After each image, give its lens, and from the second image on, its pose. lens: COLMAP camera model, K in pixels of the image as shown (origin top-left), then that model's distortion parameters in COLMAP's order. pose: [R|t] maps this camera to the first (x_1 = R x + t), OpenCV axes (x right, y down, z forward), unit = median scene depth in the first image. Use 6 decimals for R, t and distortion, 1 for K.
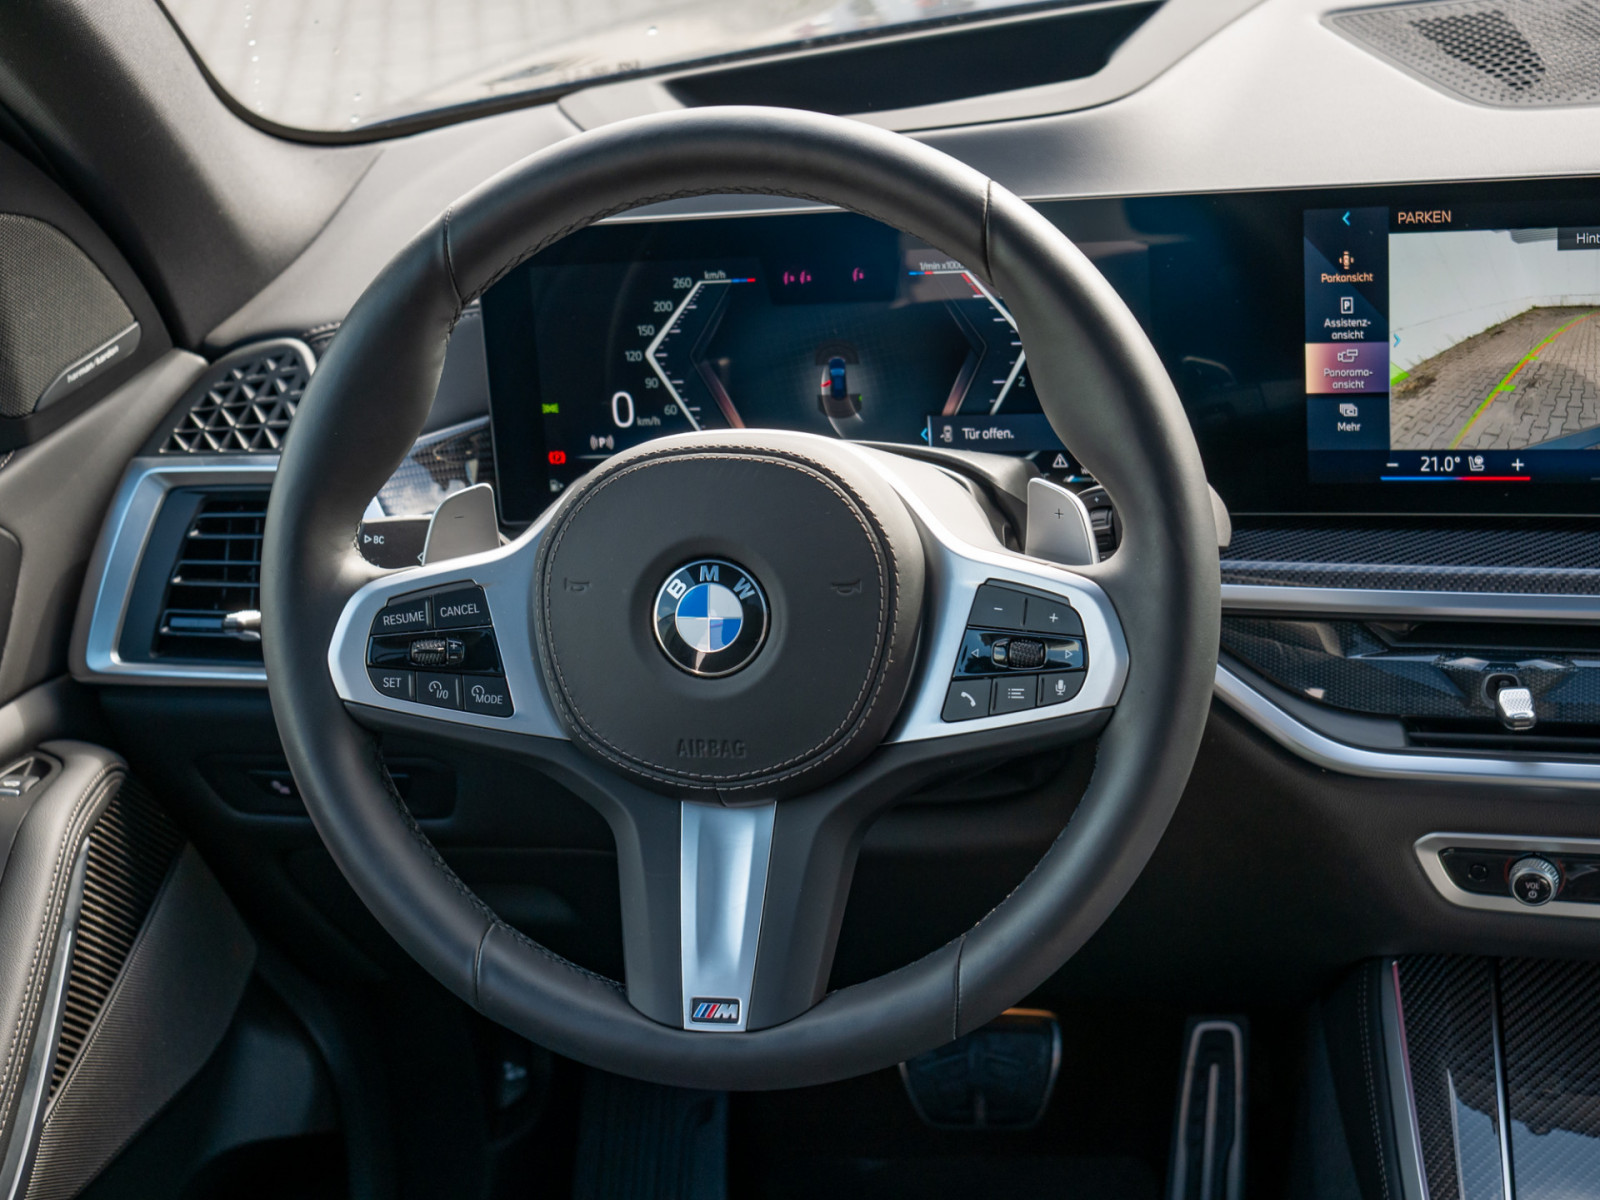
lens RADIAL K [[2438.3, 0, 807.0], [0, 2438.3, 609.4], [0, 0, 1]] dist [0.009350, 0.000000]
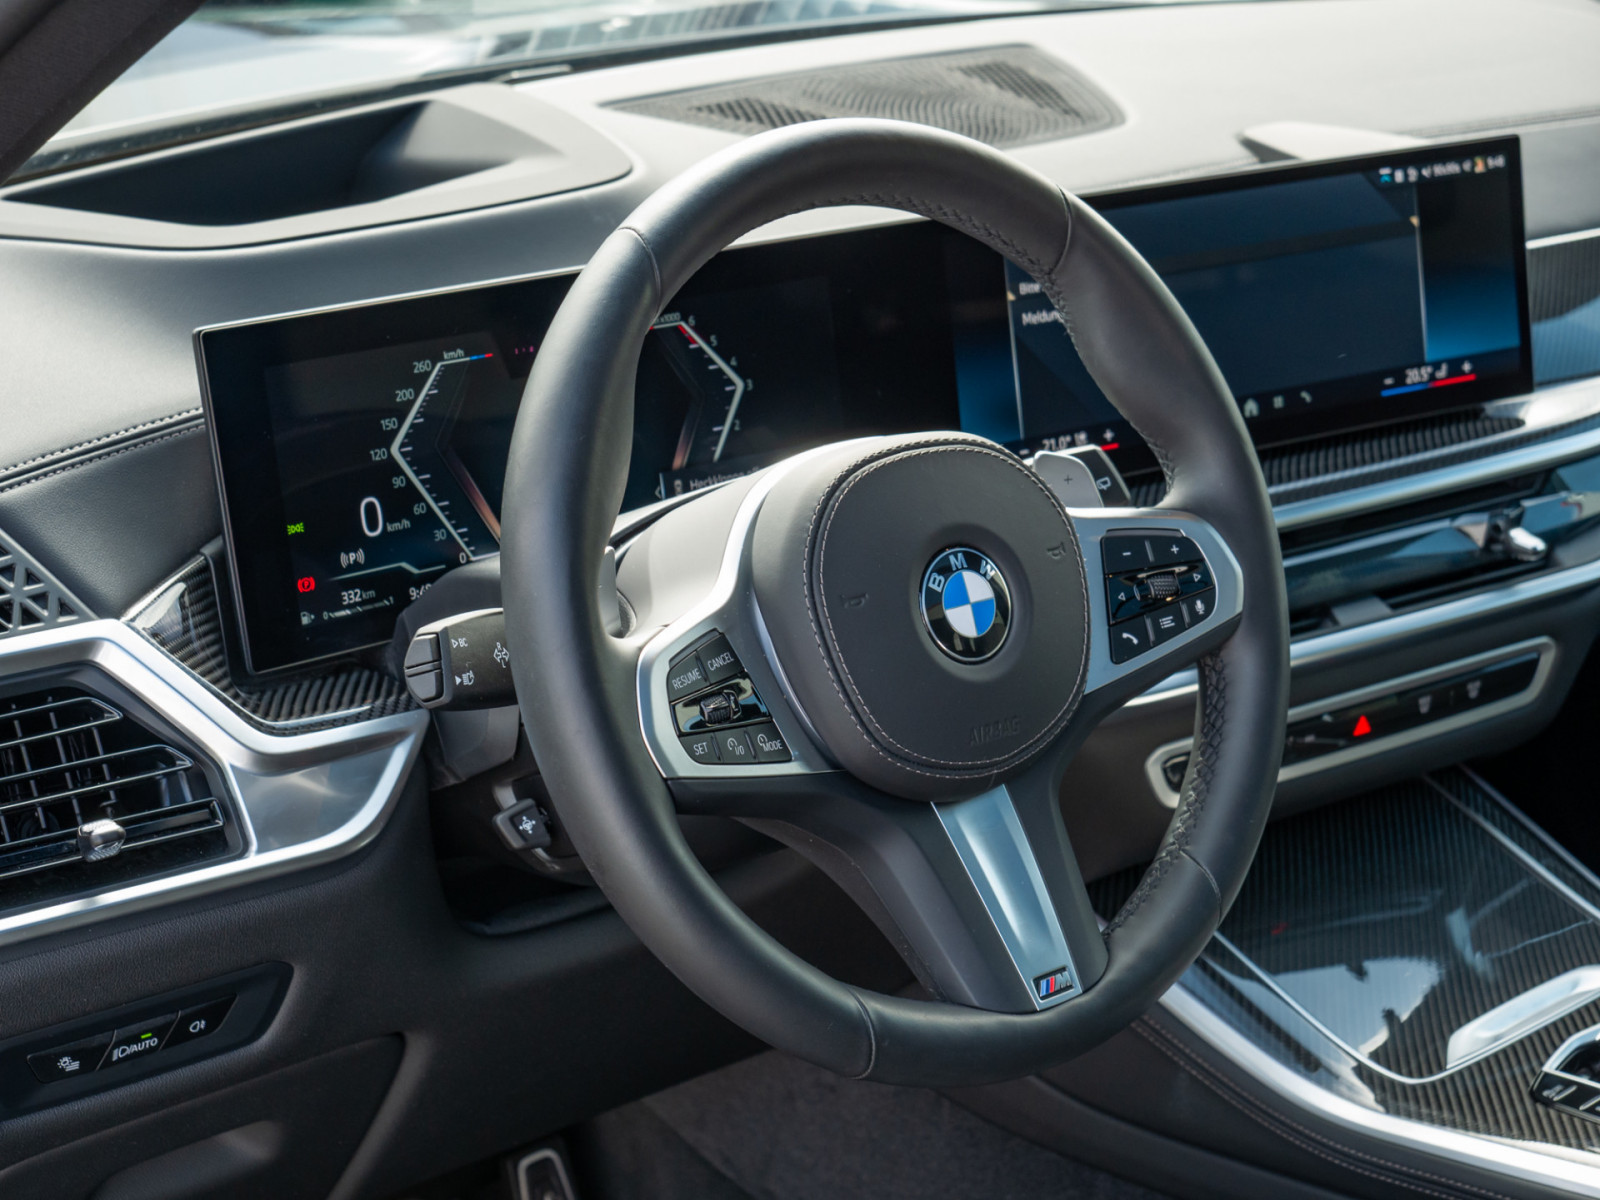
lens RADIAL K [[2759.0, 0, 792.2], [0, 2759.0, 612.5], [0, 0, 1]] dist [0.019587, 0.000000]
pose [[0.618094, -0.148602, 0.771931, -0.837630], [0.248004, 0.968683, -0.012101, 0.002243], [-0.745959, 0.198921, 0.635591, 0.278195]]
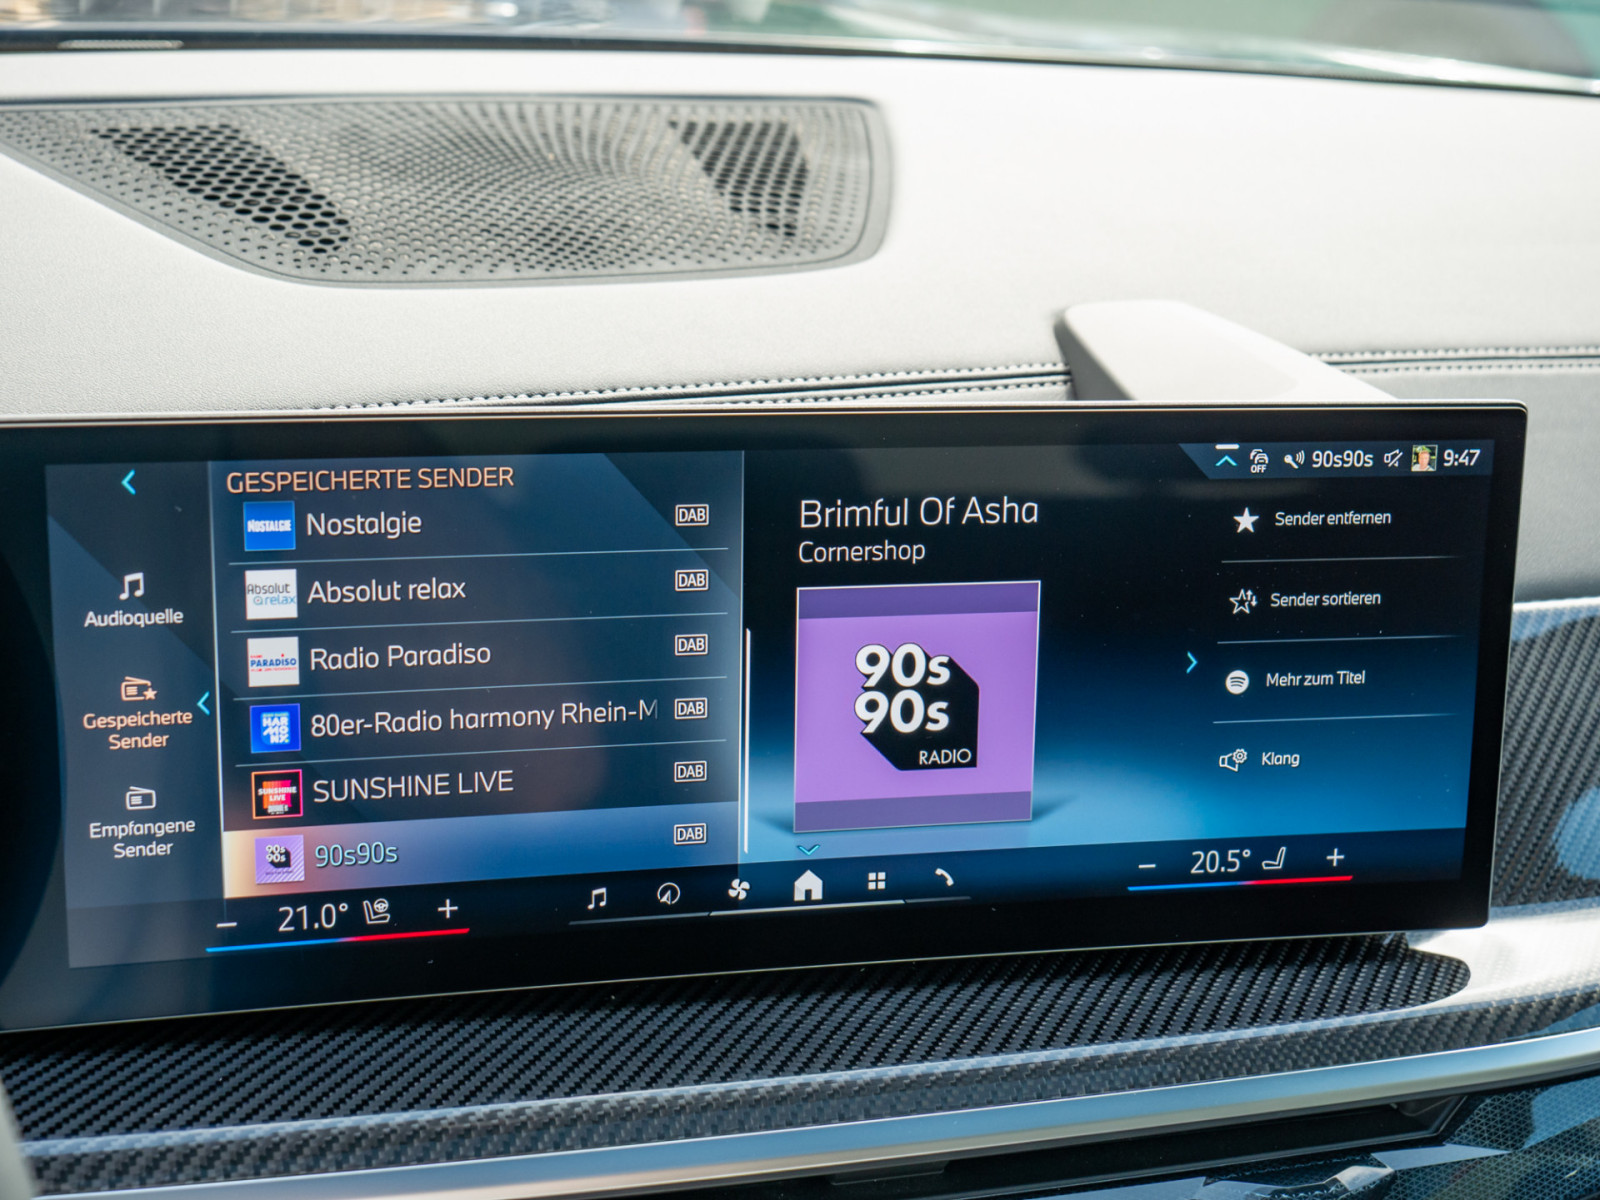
lens RADIAL K [[2359.7, 0, 794.6], [0, 2359.7, 603.3], [0, 0, 1]] dist [0.014052, 0.000000]
pose [[0.798003, -0.040065, 0.601321, 0.025696], [0.070857, 0.997105, -0.027598, -0.108272], [-0.598474, 0.064631, 0.798531, 0.497944]]
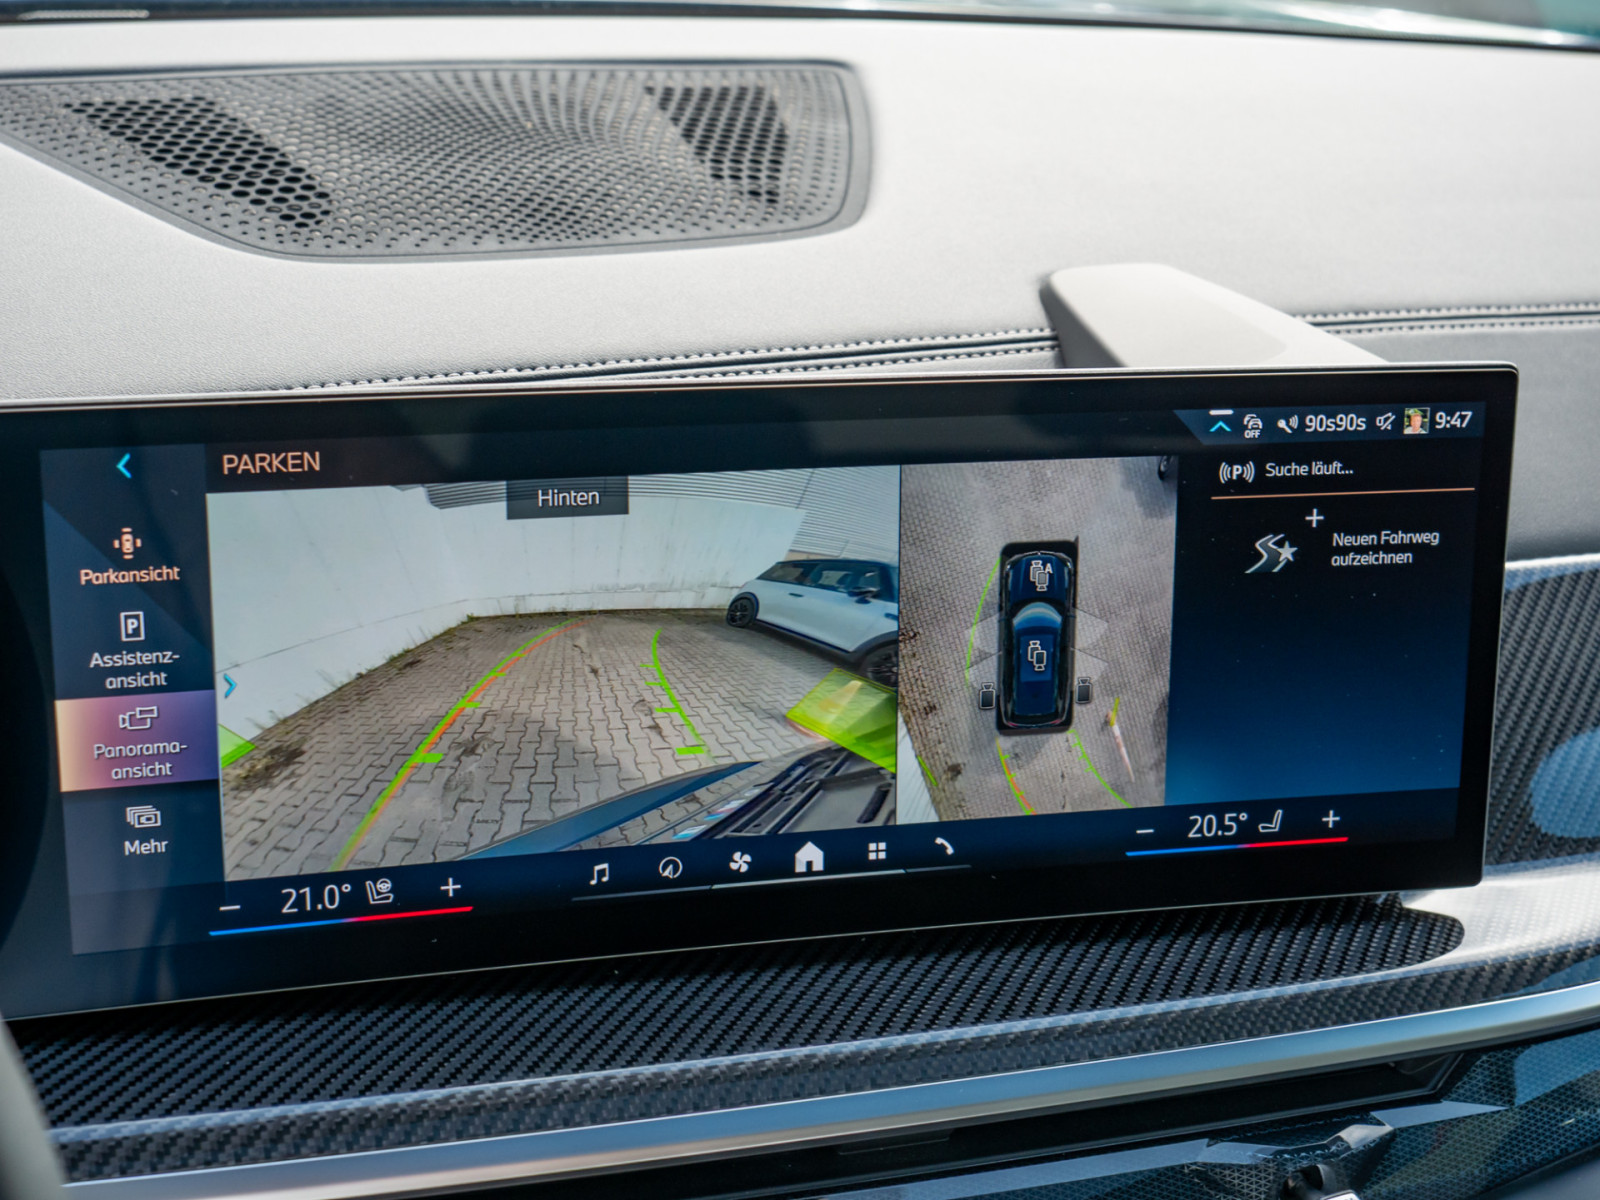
lens RADIAL K [[2359.7, 0, 792.5], [0, 2359.7, 602.1], [0, 0, 1]] dist [0.014052, 0.000000]
pose [[0.785885, -0.063783, 0.615075, 0.018047], [0.086446, 0.996231, -0.007144, -0.113513], [-0.612301, 0.058786, 0.788436, 0.504383]]
